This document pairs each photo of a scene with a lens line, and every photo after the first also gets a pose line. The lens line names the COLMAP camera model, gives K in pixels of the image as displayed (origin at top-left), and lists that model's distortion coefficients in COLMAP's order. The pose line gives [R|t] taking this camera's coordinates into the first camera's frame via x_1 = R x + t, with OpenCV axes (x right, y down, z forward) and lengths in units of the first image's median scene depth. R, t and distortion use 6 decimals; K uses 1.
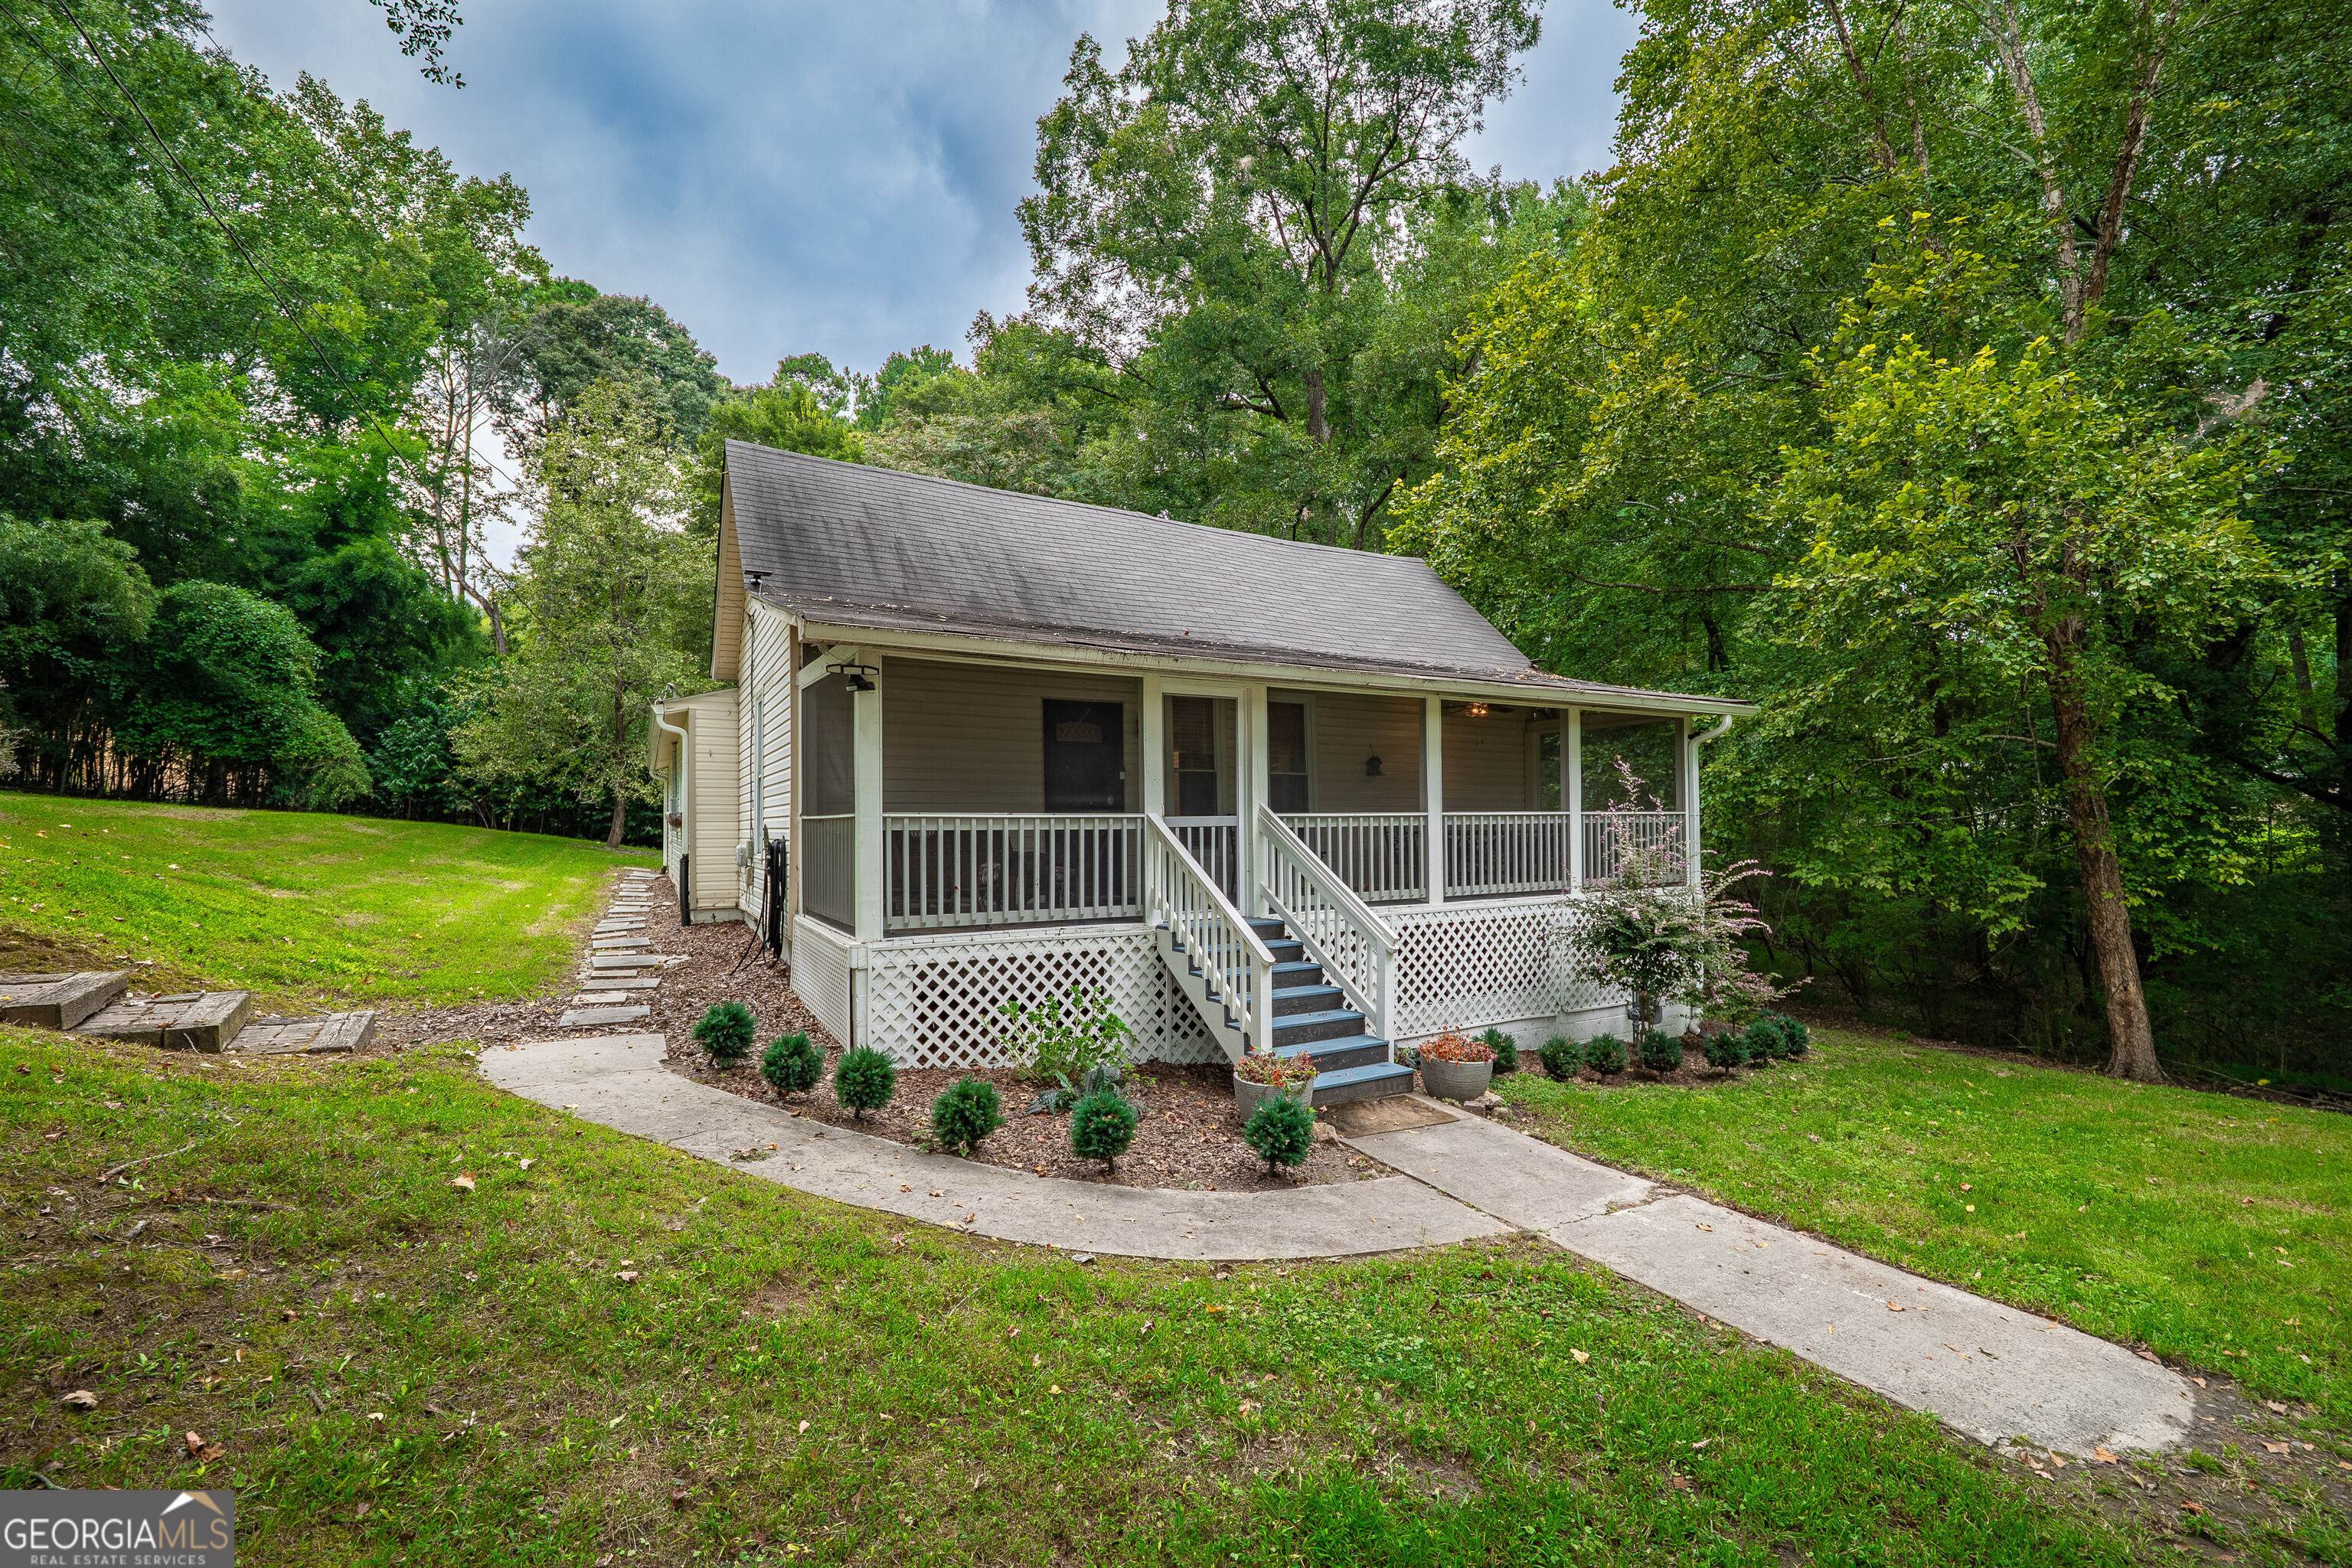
lens RADIAL K [[969.1, 0, 1175.7], [0, 969.1, 821.4], [0, 0, 1]] dist [-0.011632, 0.000157]
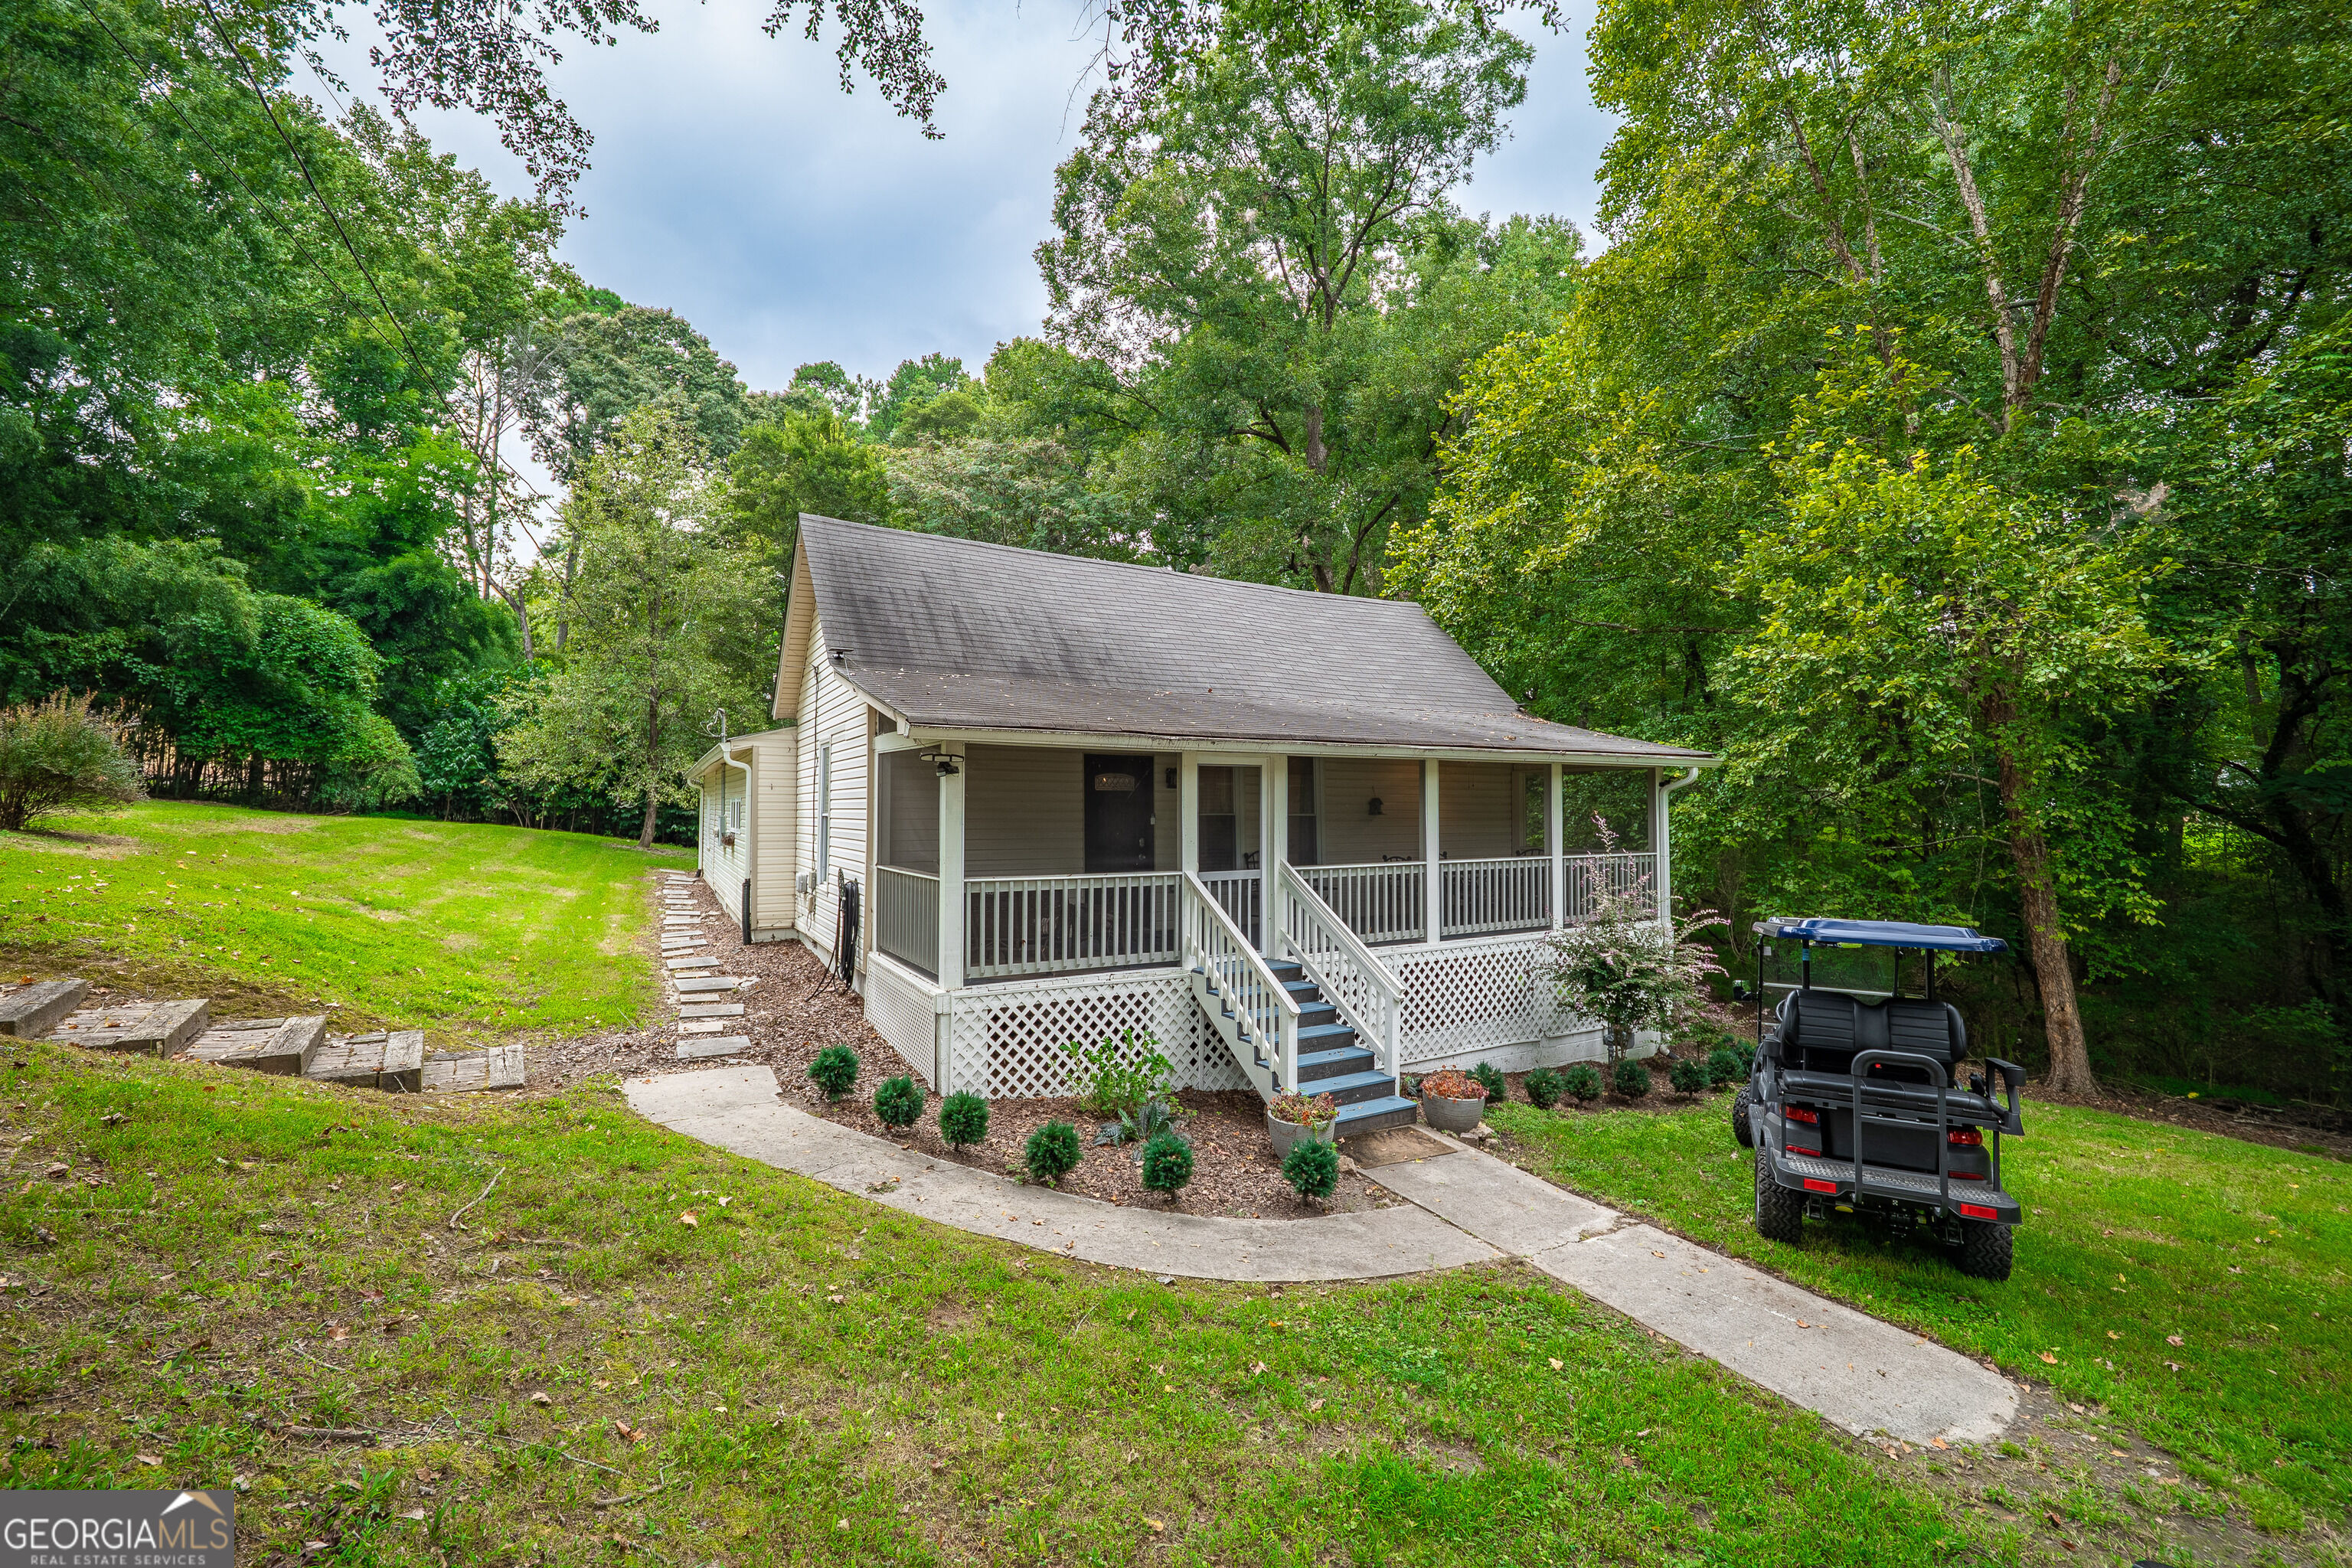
lens RADIAL K [[952.1, 0, 1168.5], [0, 952.1, 787.2], [0, 0, 1]] dist [-0.012437, 0.000404]
pose [[0.999961, 0.008745, 0.001407, -0.042094], [-0.008718, 0.999797, -0.018174, -0.072815], [-0.001565, 0.018161, 0.999834, -0.108439]]
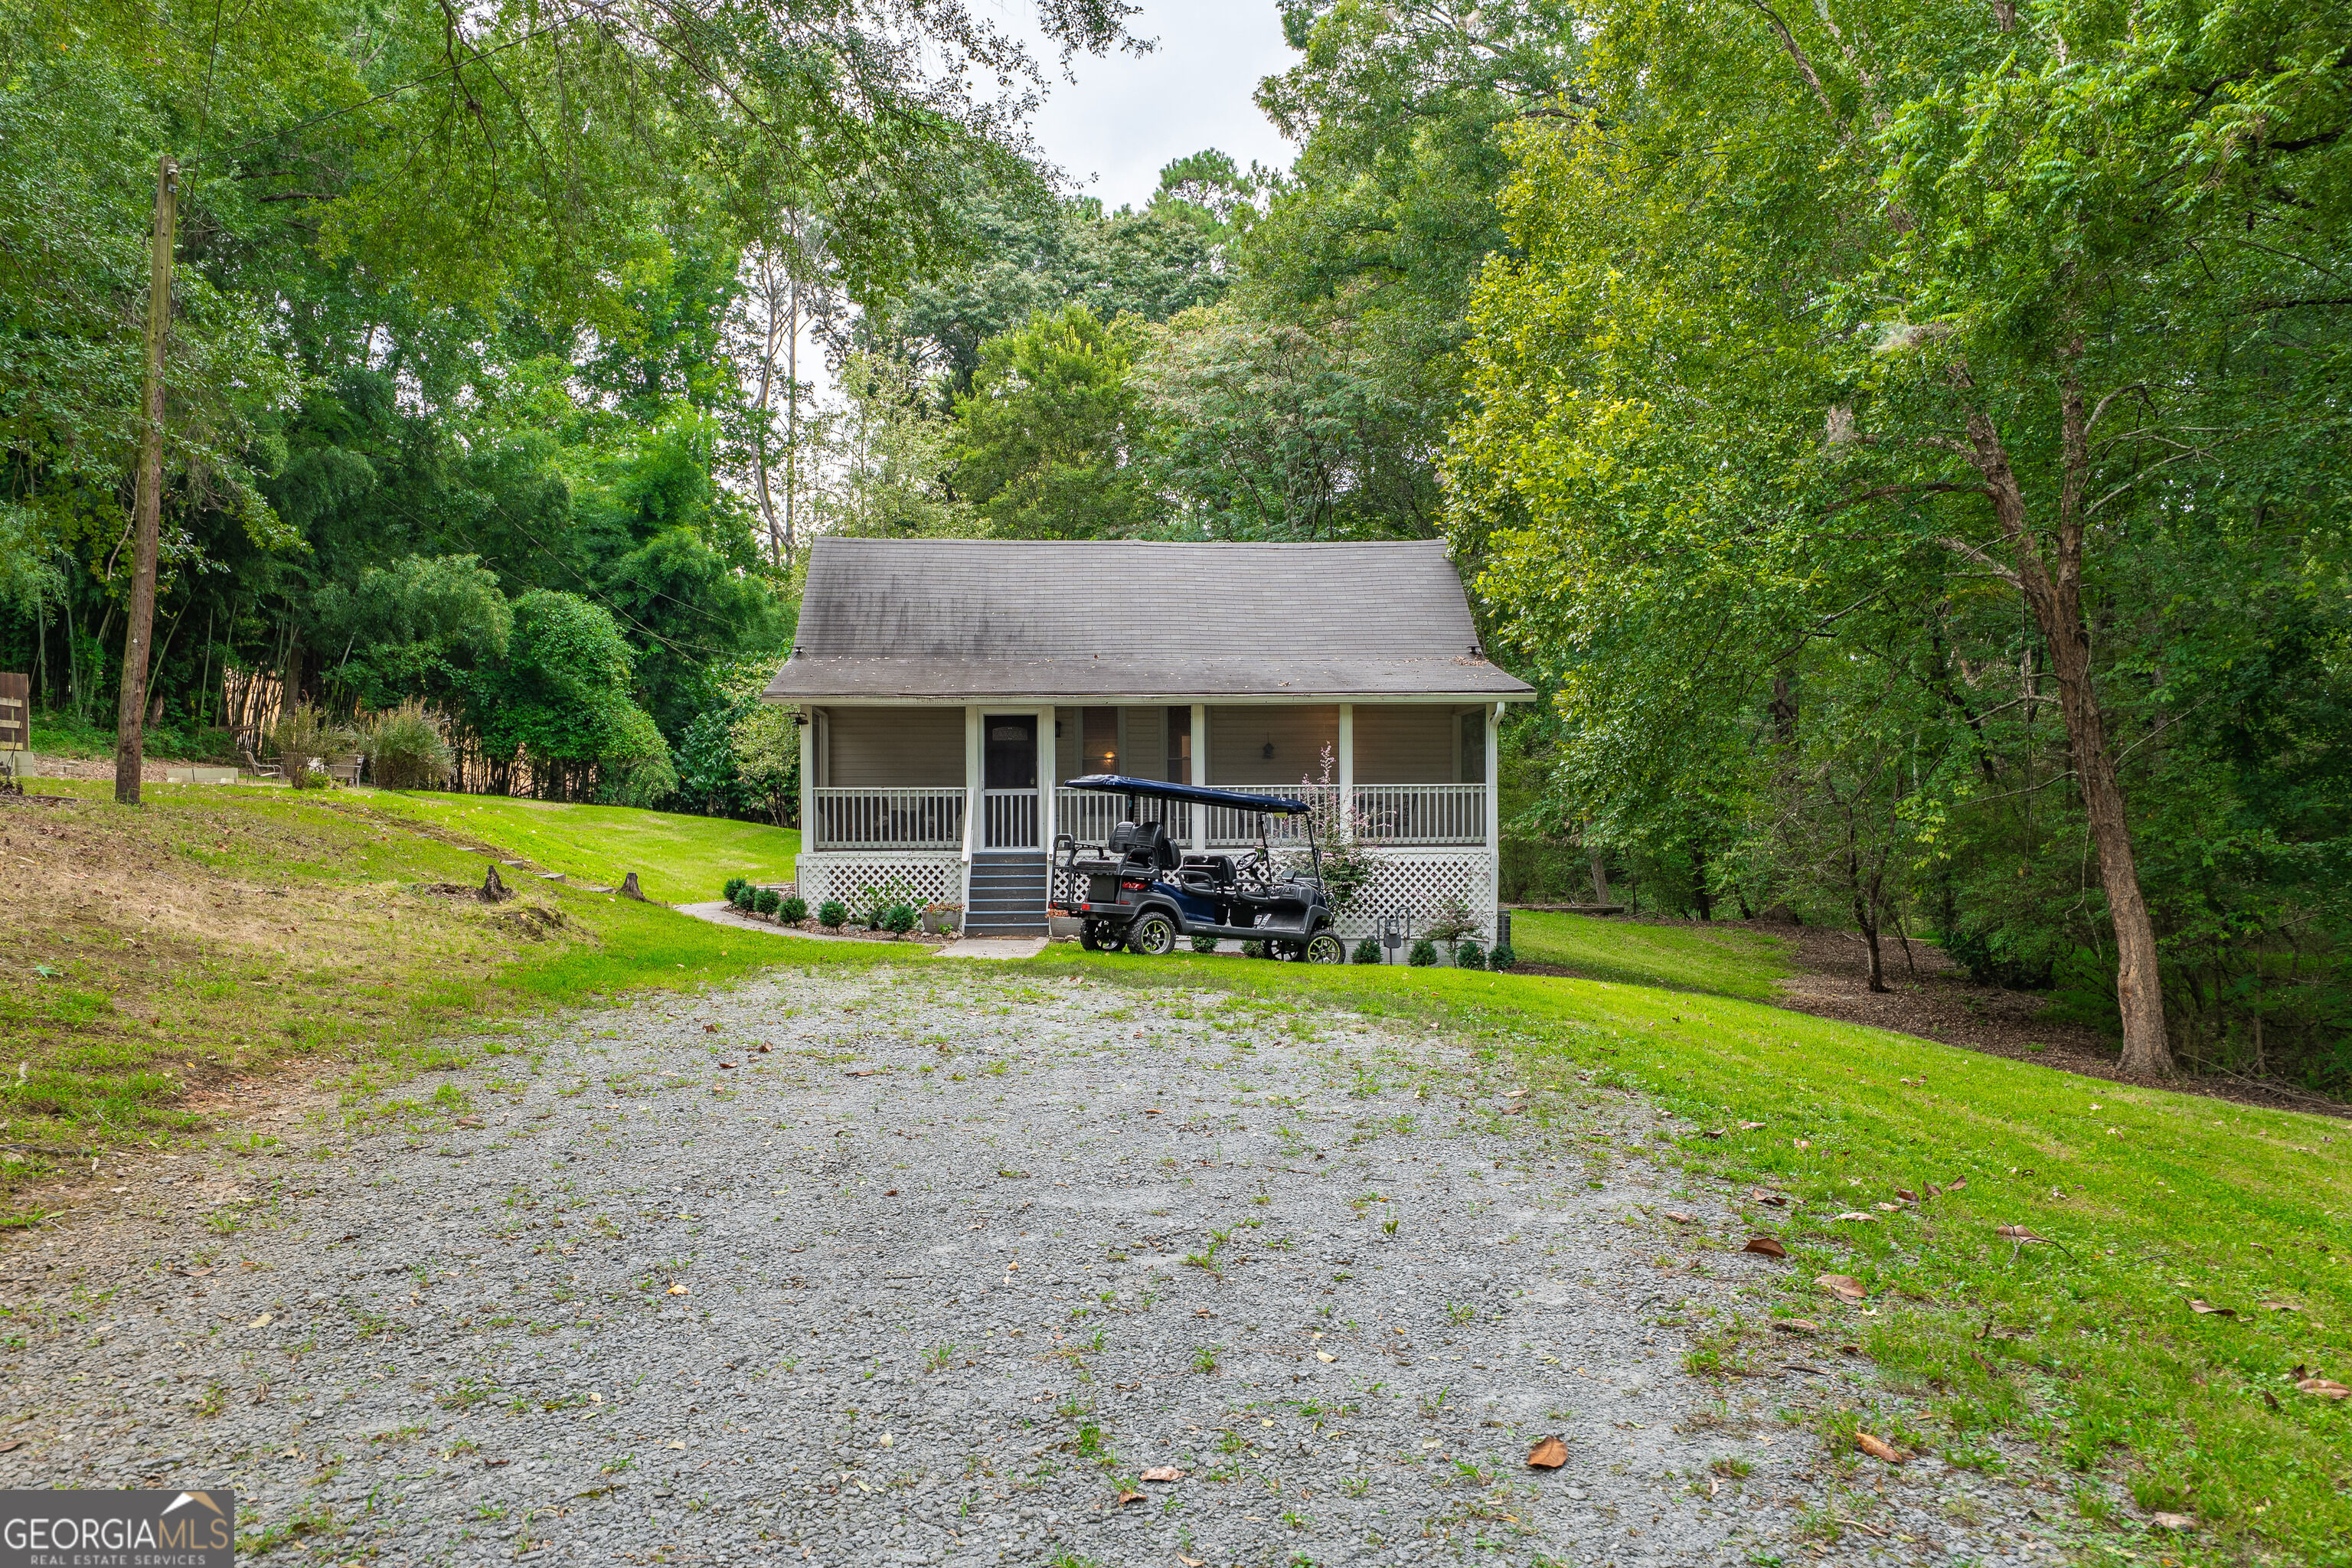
lens RADIAL K [[1811.7, 0, 1195.7], [0, 1811.7, 901.5], [0, 0, 1]] dist [0.000665, -0.000585]
pose [[0.900575, 0.013468, -0.434493, 1.424089], [0.001509, 0.999417, 0.034108, 0.069824], [0.434699, -0.031372, 0.900029, -1.404018]]
